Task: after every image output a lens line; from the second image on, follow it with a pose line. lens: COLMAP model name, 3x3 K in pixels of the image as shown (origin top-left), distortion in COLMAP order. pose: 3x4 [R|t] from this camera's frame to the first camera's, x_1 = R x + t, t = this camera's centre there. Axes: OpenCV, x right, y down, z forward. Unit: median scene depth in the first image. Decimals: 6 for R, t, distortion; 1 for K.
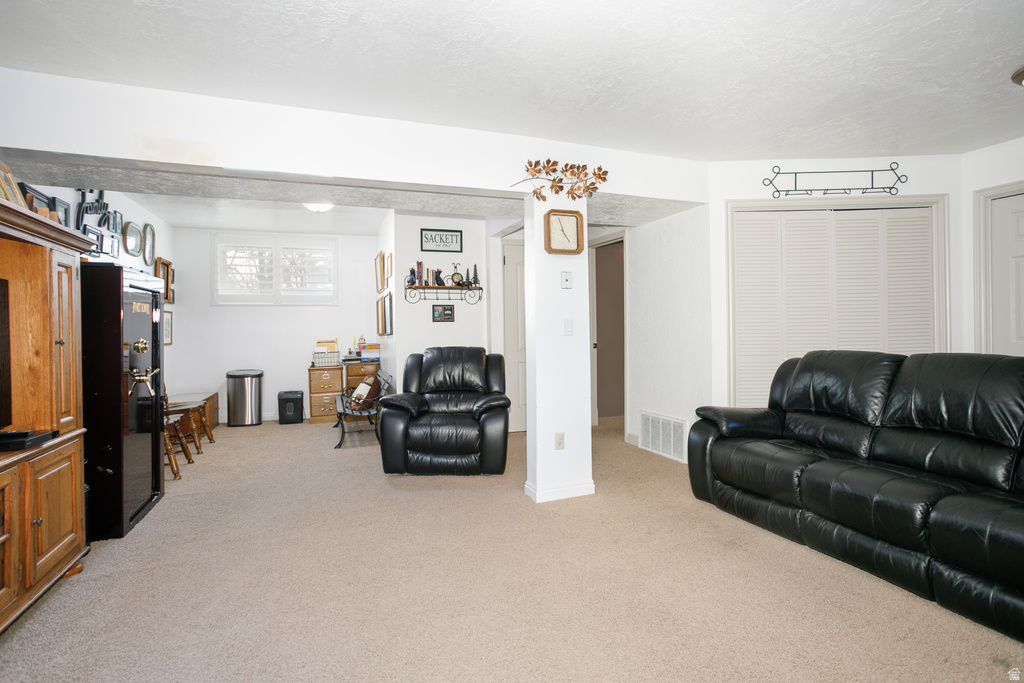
lens RADIAL K [[506.3, 0, 508.1], [0, 506.3, 337.3], [0, 0, 1]] dist [-0.042052, 0.000949]
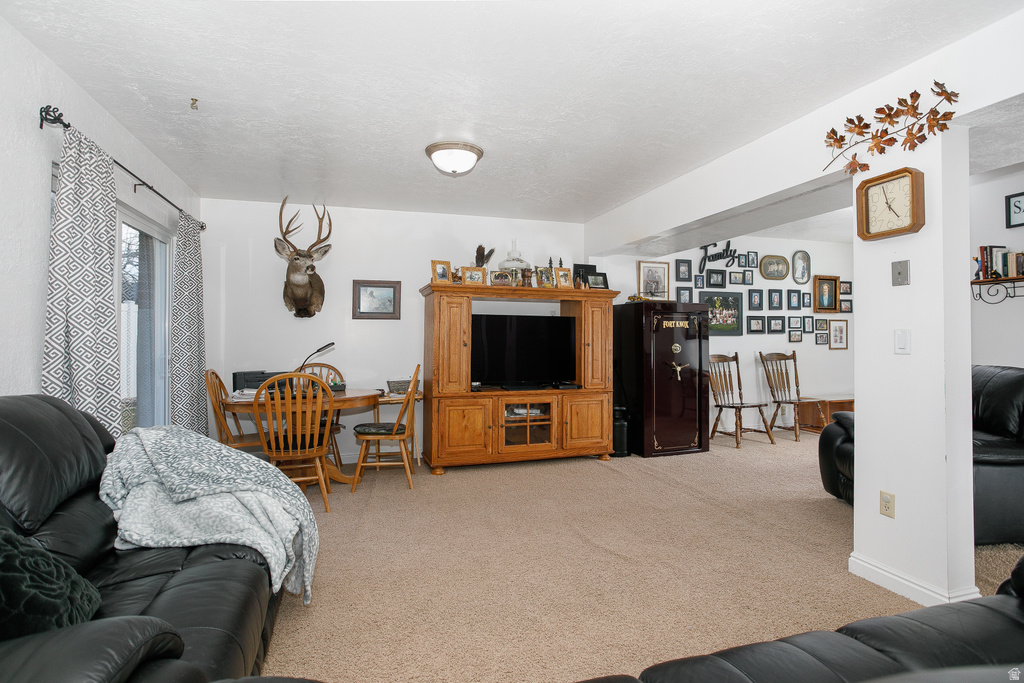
lens RADIAL K [[506.3, 0, 508.1], [0, 506.3, 337.3], [0, 0, 1]] dist [-0.042052, 0.000949]
pose [[-0.081961, 0.012543, -0.996557, 0.819860], [-0.009456, 0.999866, 0.013363, -0.031253], [0.996591, 0.010519, -0.081831, 0.533011]]
